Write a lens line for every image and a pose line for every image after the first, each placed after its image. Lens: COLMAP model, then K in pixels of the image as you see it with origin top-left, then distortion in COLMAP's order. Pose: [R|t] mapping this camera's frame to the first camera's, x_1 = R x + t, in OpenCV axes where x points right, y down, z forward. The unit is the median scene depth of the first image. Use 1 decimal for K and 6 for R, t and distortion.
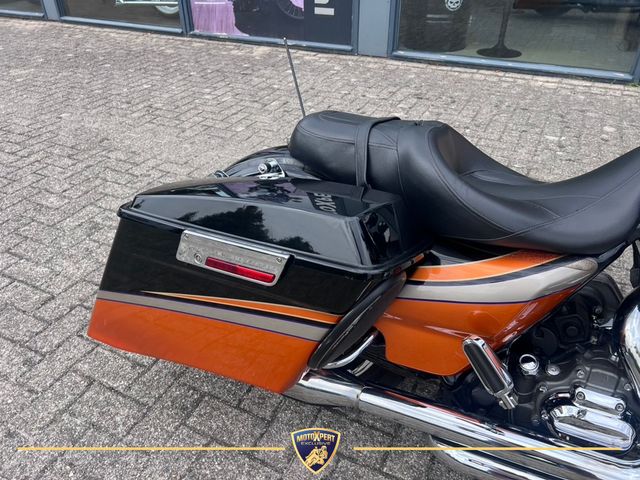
lens RADIAL K [[482.3, 0, 319.0], [0, 482.3, 251.1], [0, 0, 1]] dist [0.006032, -0.001731]
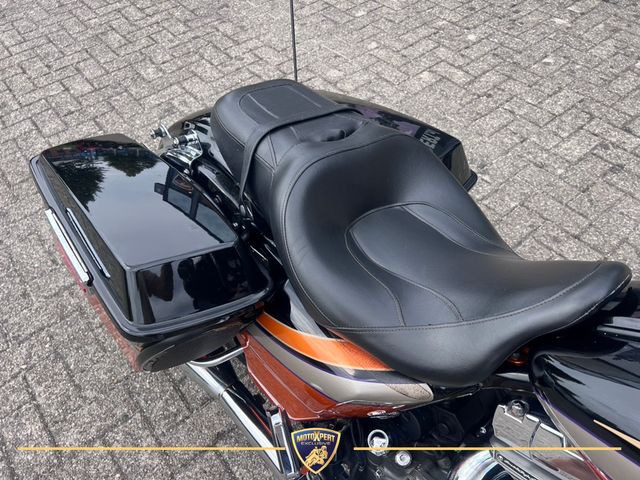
lens RADIAL K [[491.8, 0, 322.3], [0, 491.8, 239.7], [0, 0, 1]] dist [0.008054, 0.001003]
pose [[0.910343, 0.288214, -0.297000, 0.216173], [-0.202196, 0.935900, 0.288459, -0.150857], [0.361100, -0.202544, 0.910265, 0.090788]]
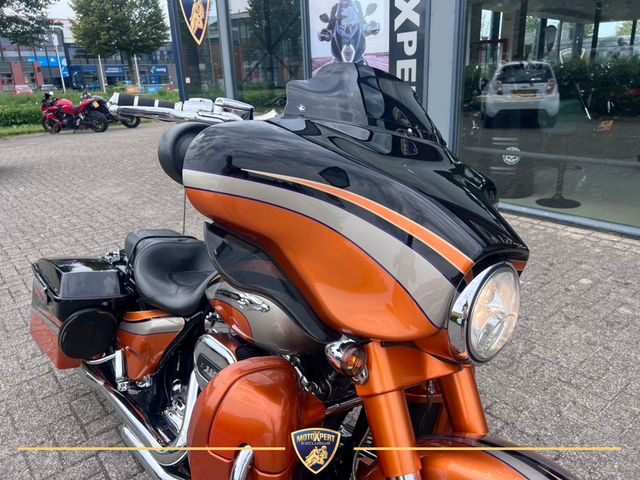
lens RADIAL K [[491.8, 0, 322.3], [0, 491.8, 239.7], [0, 0, 1]] dist [0.008054, 0.001003]
pose [[0.911958, 0.100701, -0.397734, 0.654632], [-0.203110, 0.953096, -0.224397, 0.016288], [0.356482, 0.285425, 0.889636, -0.208249]]
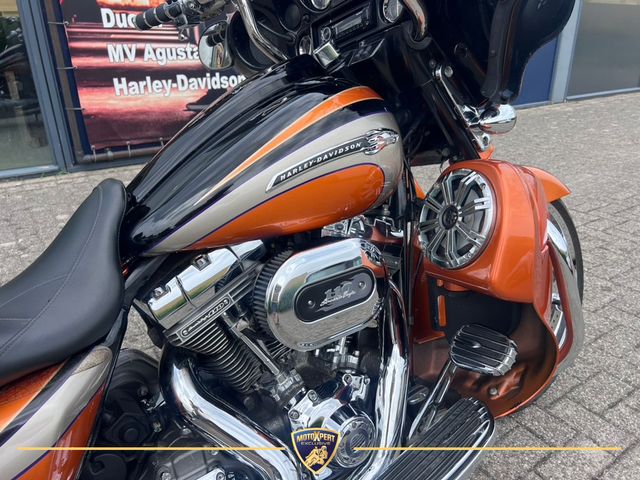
lens RADIAL K [[495.9, 0, 316.4], [0, 495.9, 239.2], [0, 0, 1]] dist [0.005510, -0.000575]
pose [[0.501465, -0.334948, 0.797711, 0.058623], [0.506702, 0.861048, 0.043014, 0.003805], [-0.701275, 0.382631, 0.601504, 0.075673]]
